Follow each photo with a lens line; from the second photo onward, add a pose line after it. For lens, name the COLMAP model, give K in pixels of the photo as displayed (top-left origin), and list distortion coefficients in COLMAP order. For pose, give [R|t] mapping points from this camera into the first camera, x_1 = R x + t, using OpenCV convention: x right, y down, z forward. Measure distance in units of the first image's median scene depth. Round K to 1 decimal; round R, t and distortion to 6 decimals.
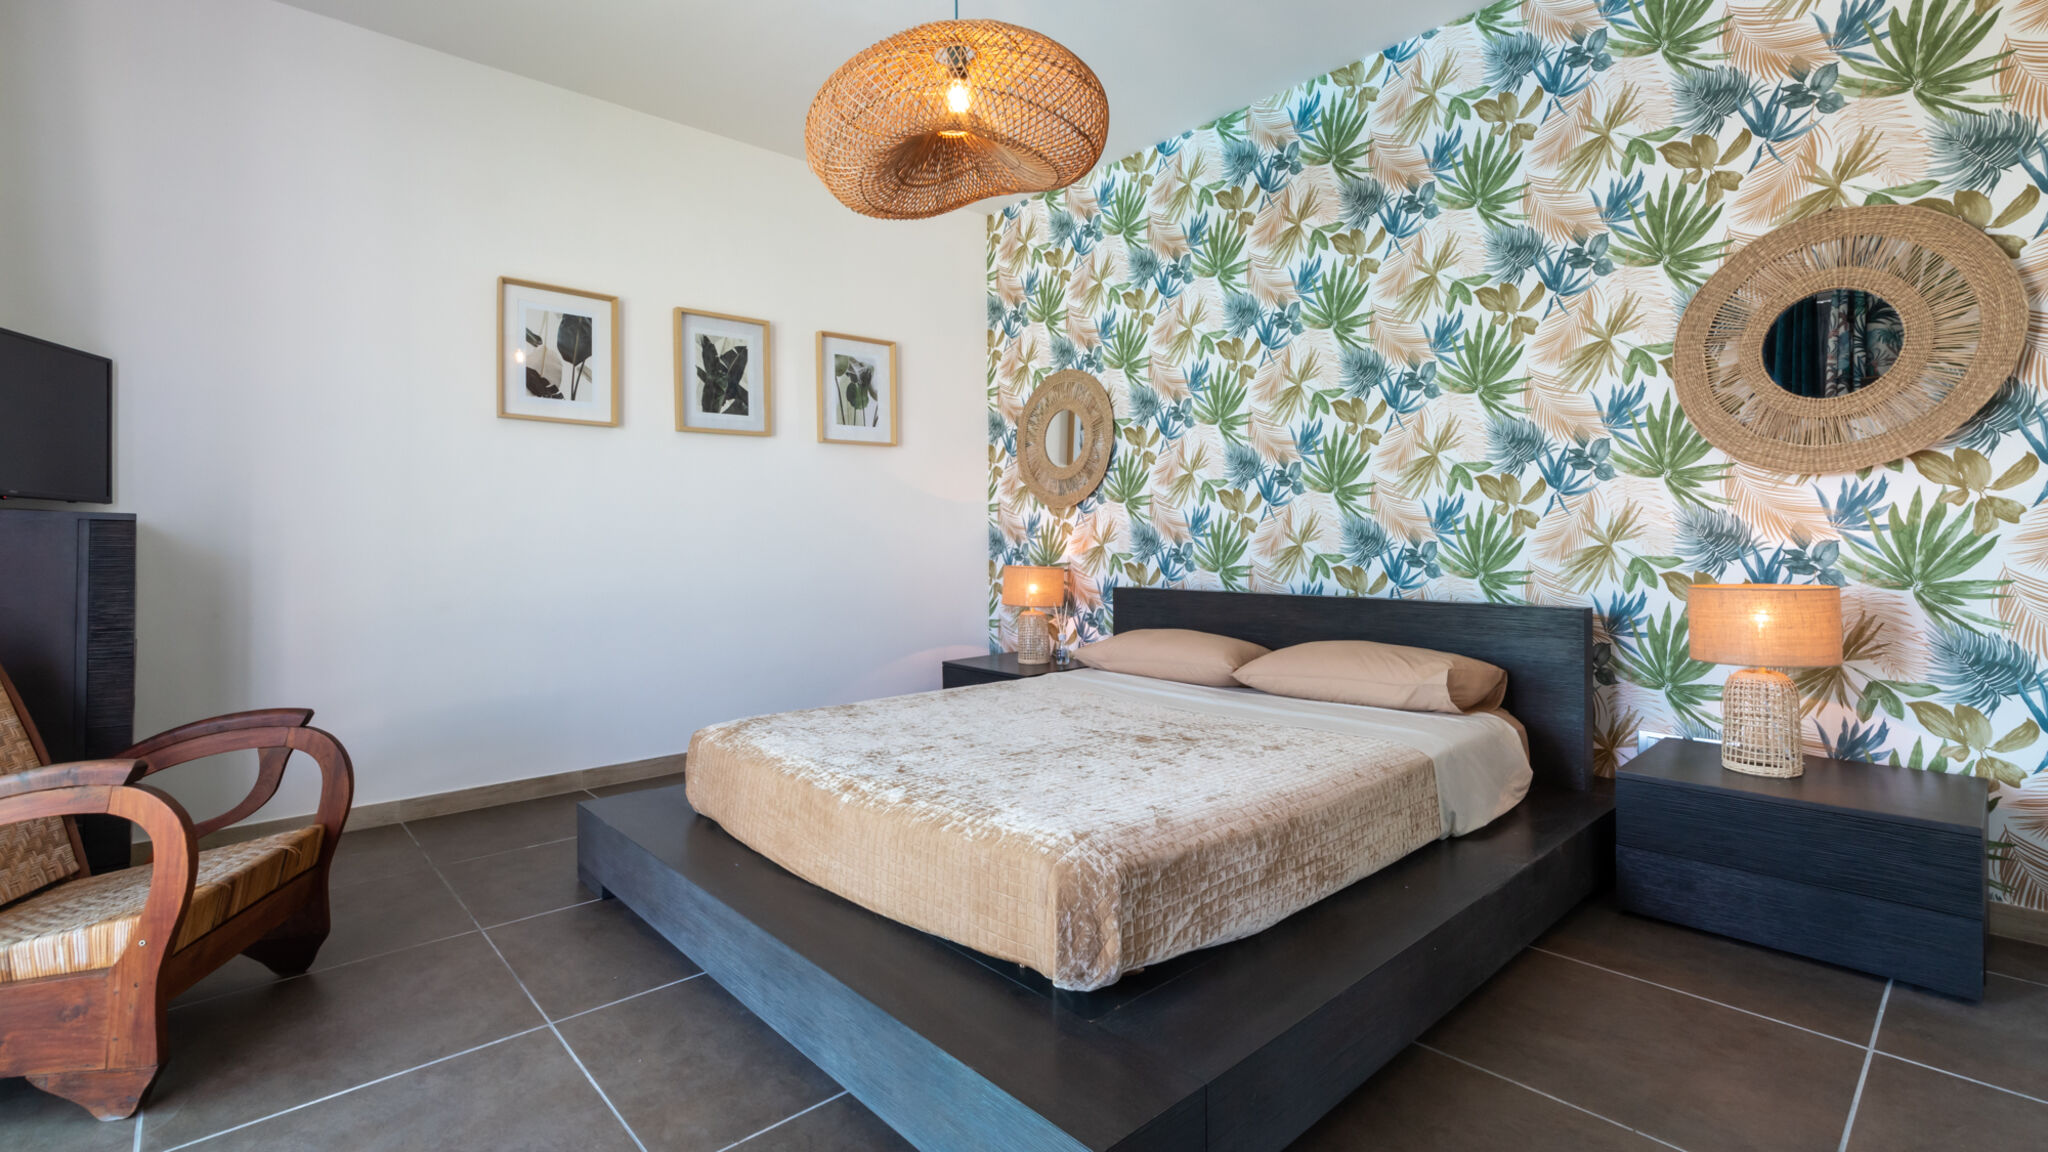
lens RADIAL K [[898.3, 0, 1022.3], [0, 898.3, 568.5], [0, 0, 1]] dist [-0.001195, -0.000996]
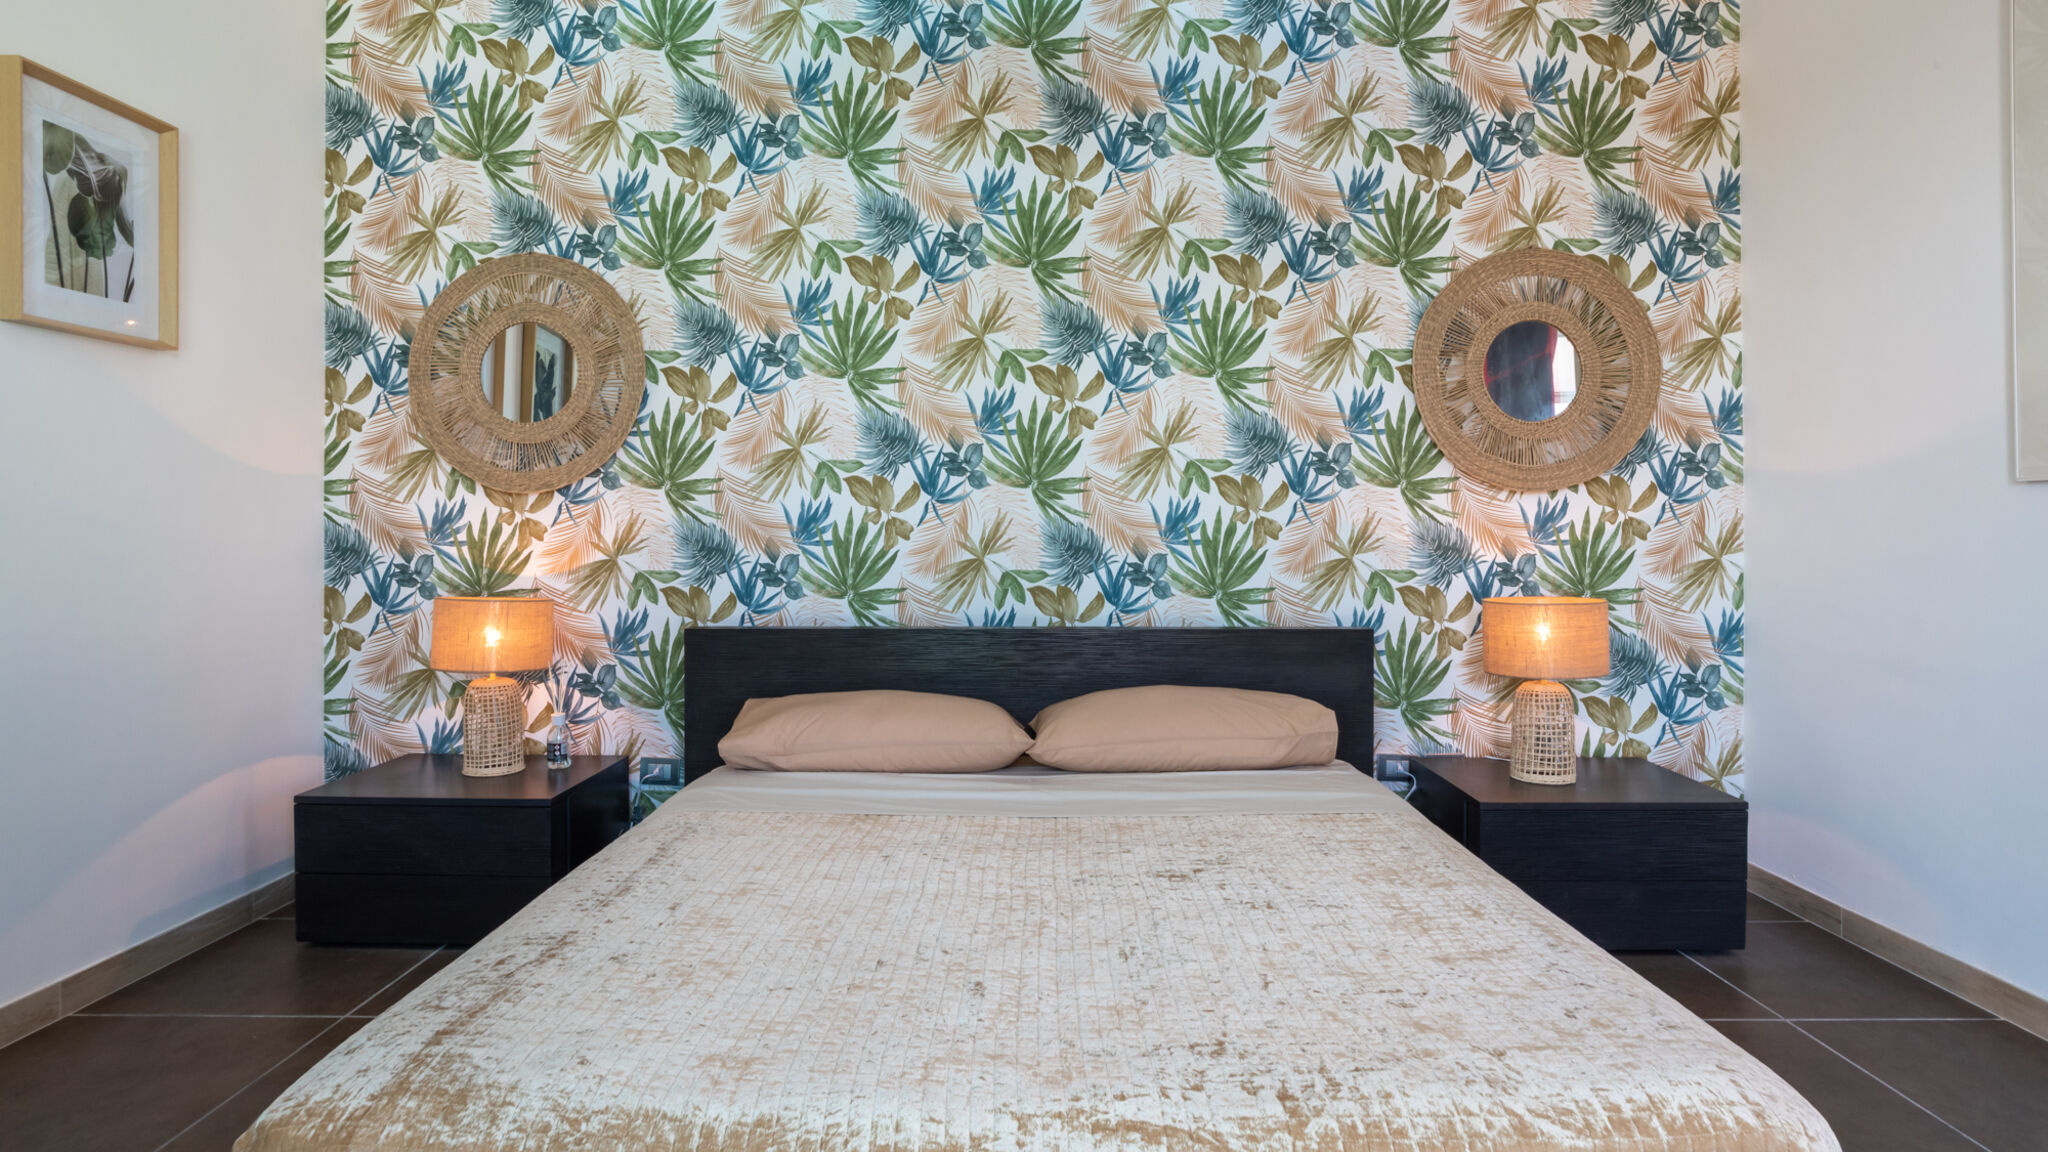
lens RADIAL K [[1118.8, 0, 1025.8], [0, 1118.8, 566.7], [0, 0, 1]] dist [-0.013546, -0.004671]
pose [[0.679636, -0.004873, 0.733533, -0.341430], [0.018713, 0.999768, -0.010696, -0.009225], [-0.733311, 0.020996, 0.679569, 0.375548]]
